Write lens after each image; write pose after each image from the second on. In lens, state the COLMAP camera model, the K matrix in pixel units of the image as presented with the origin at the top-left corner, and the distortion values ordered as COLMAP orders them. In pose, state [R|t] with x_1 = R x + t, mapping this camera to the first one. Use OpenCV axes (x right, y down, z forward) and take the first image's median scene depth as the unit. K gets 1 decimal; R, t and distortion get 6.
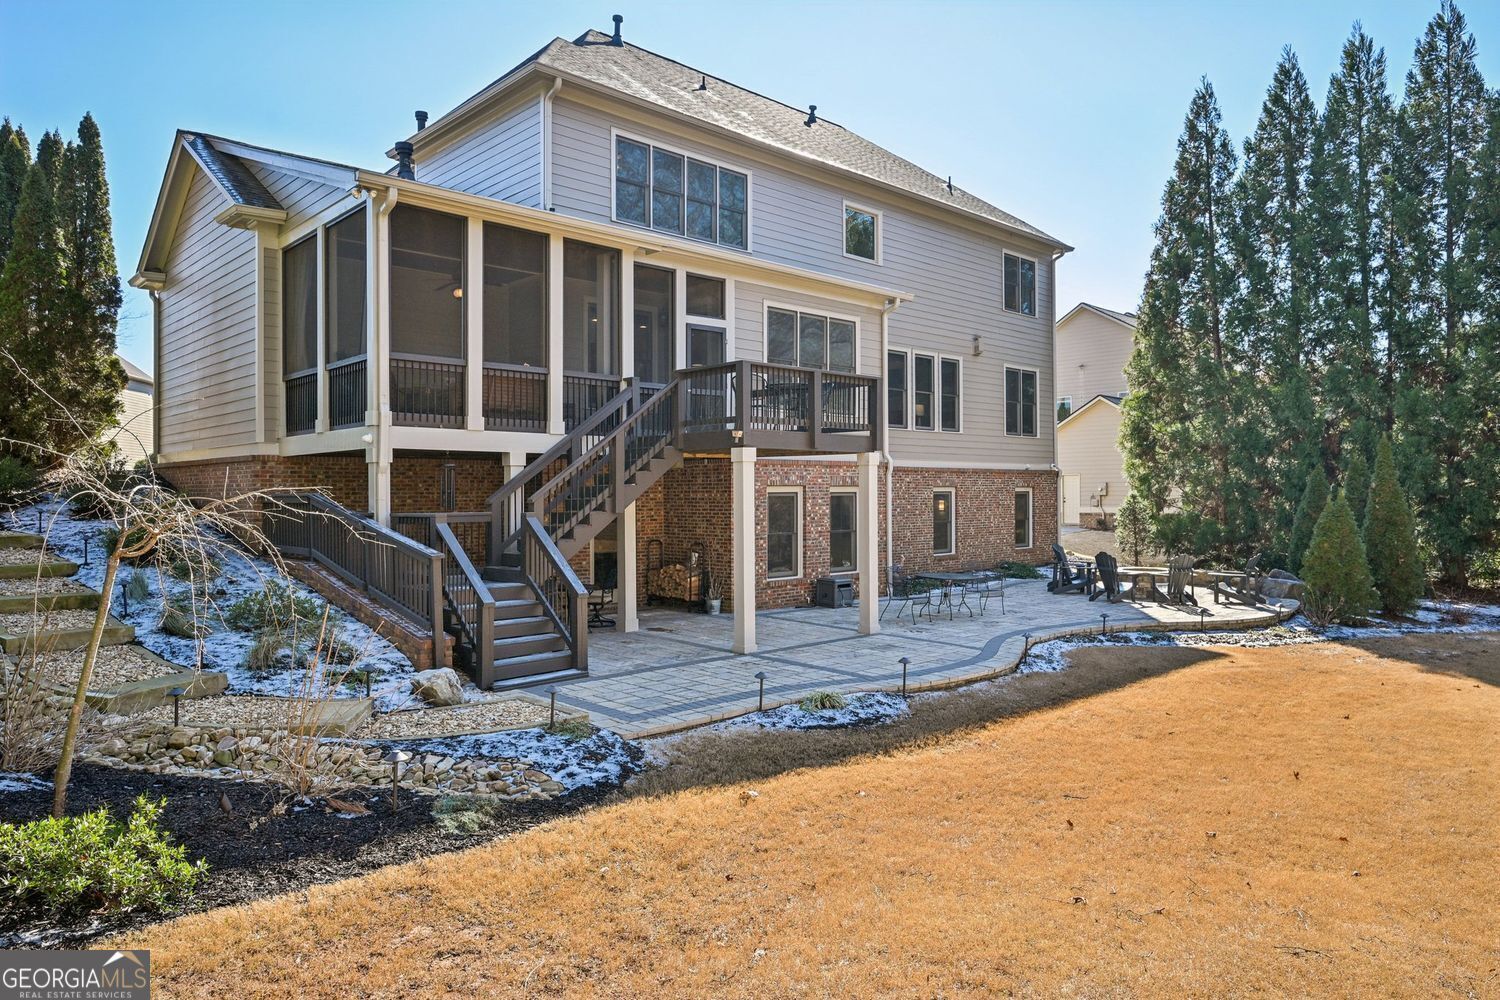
lens RADIAL K [[977.0, 0, 765.4], [0, 977.0, 492.2], [0, 0, 1]] dist [-0.009888, 0.001901]
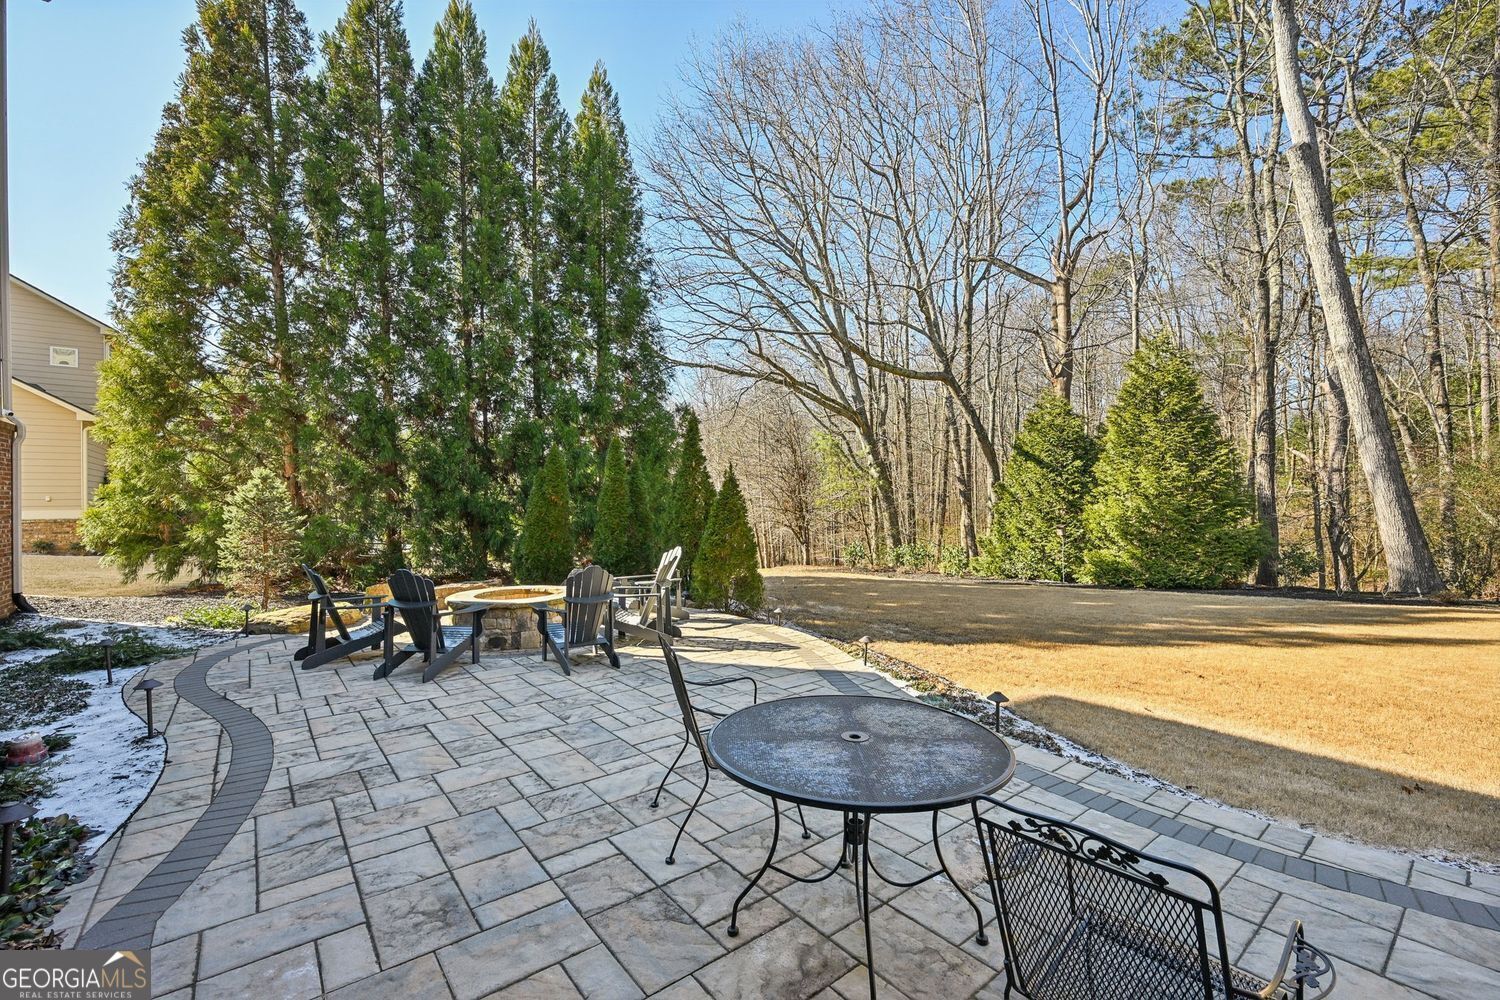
lens RADIAL K [[636.3, 0, 751.0], [0, 636.3, 495.0], [0, 0, 1]] dist [-0.009233, 0.000556]
pose [[0.100156, 0.016269, 0.994839, 0.057848], [0.009461, 0.999806, -0.017303, 0.041594], [-0.994927, 0.011145, 0.099983, 1.173633]]
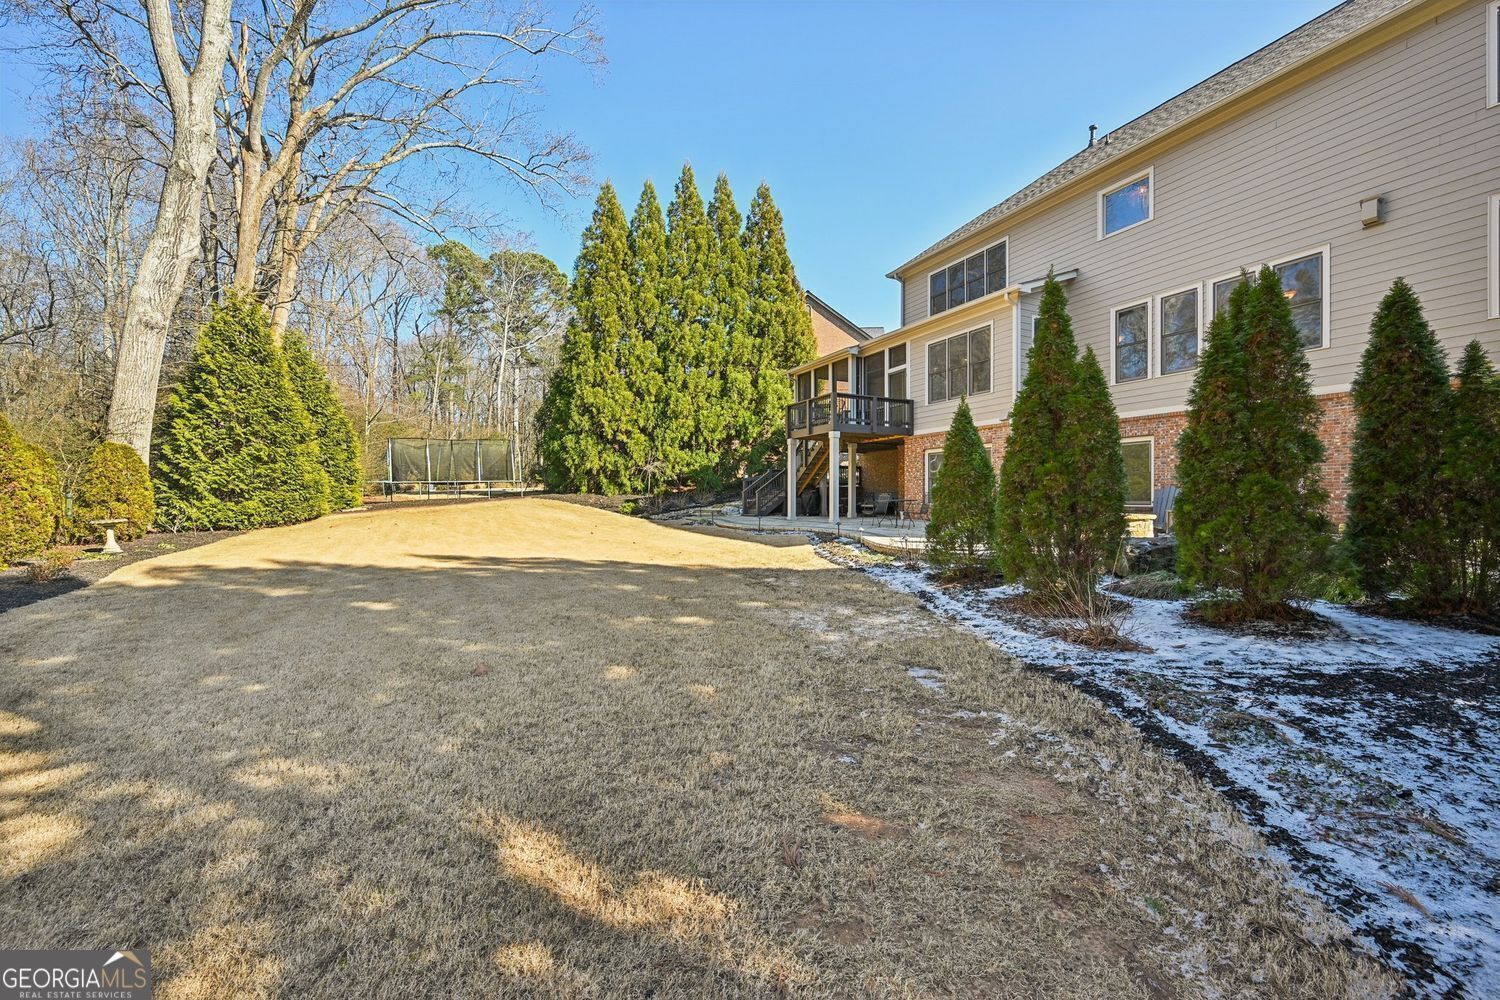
lens RADIAL K [[593.7, 0, 755.9], [0, 593.7, 501.9], [0, 0, 1]] dist [-0.006999, 0.000651]
pose [[-0.318806, 0.016268, -0.947680, 1.323238], [0.000864, 0.999857, 0.016873, 0.083160], [0.947820, 0.004561, -0.318774, 1.261157]]
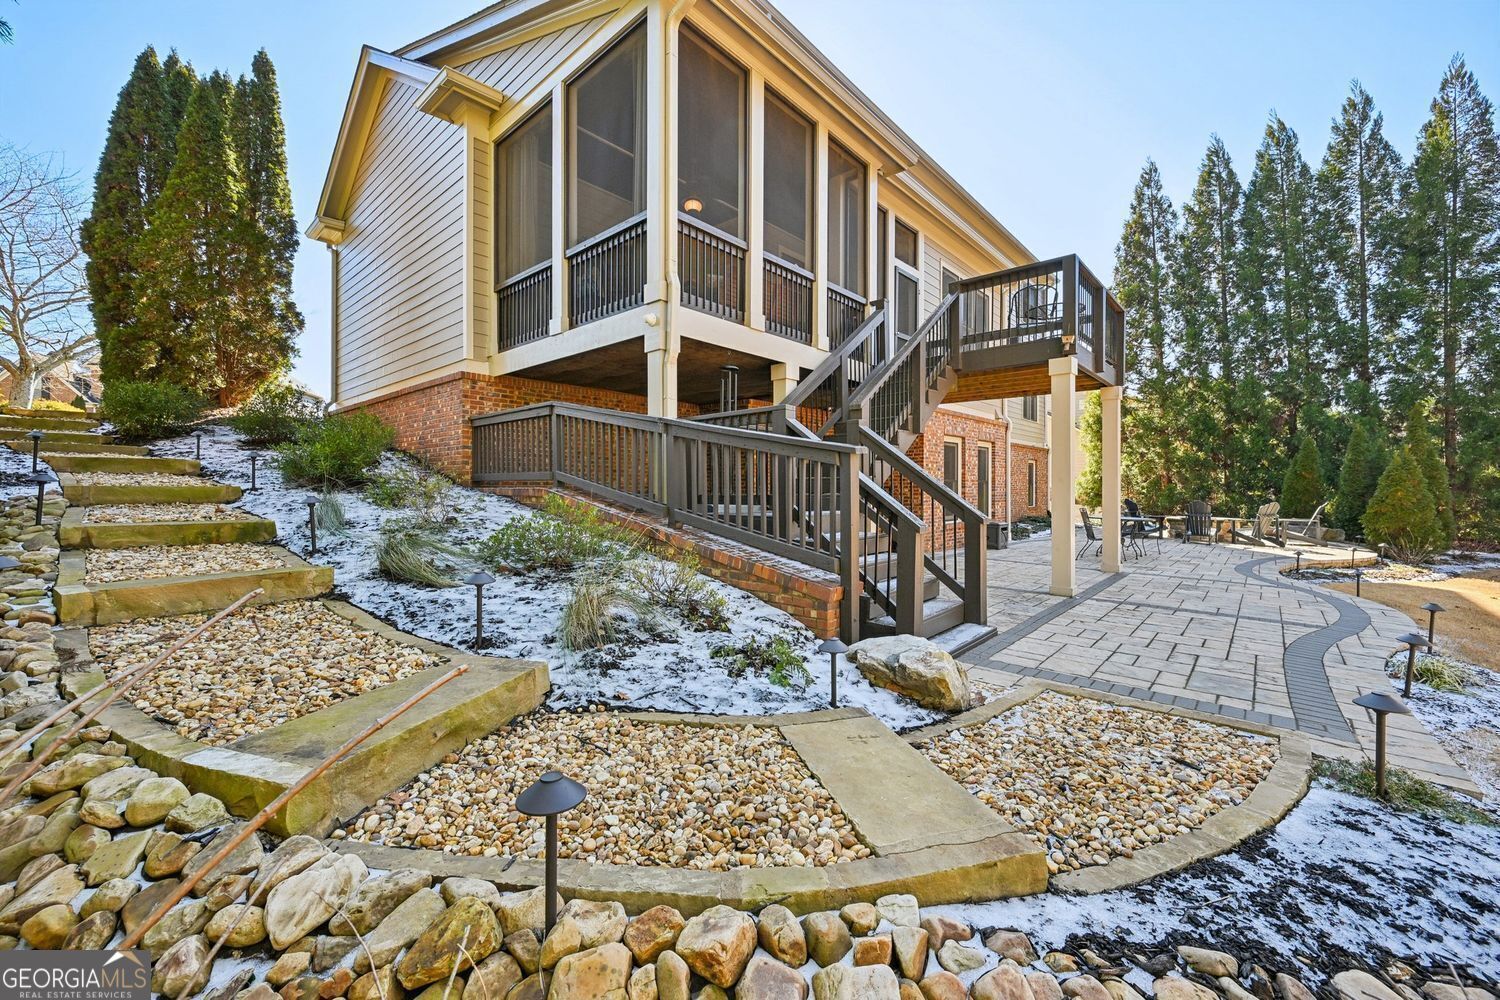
lens RADIAL K [[593.7, 0, 754.0], [0, 593.7, 491.7], [0, 0, 1]] dist [-0.006999, 0.000651]
pose [[0.996847, 0.003764, 0.079254, -0.302777], [-0.004132, 0.999981, 0.004488, 0.063761], [-0.079236, -0.004801, 0.996844, 0.446280]]
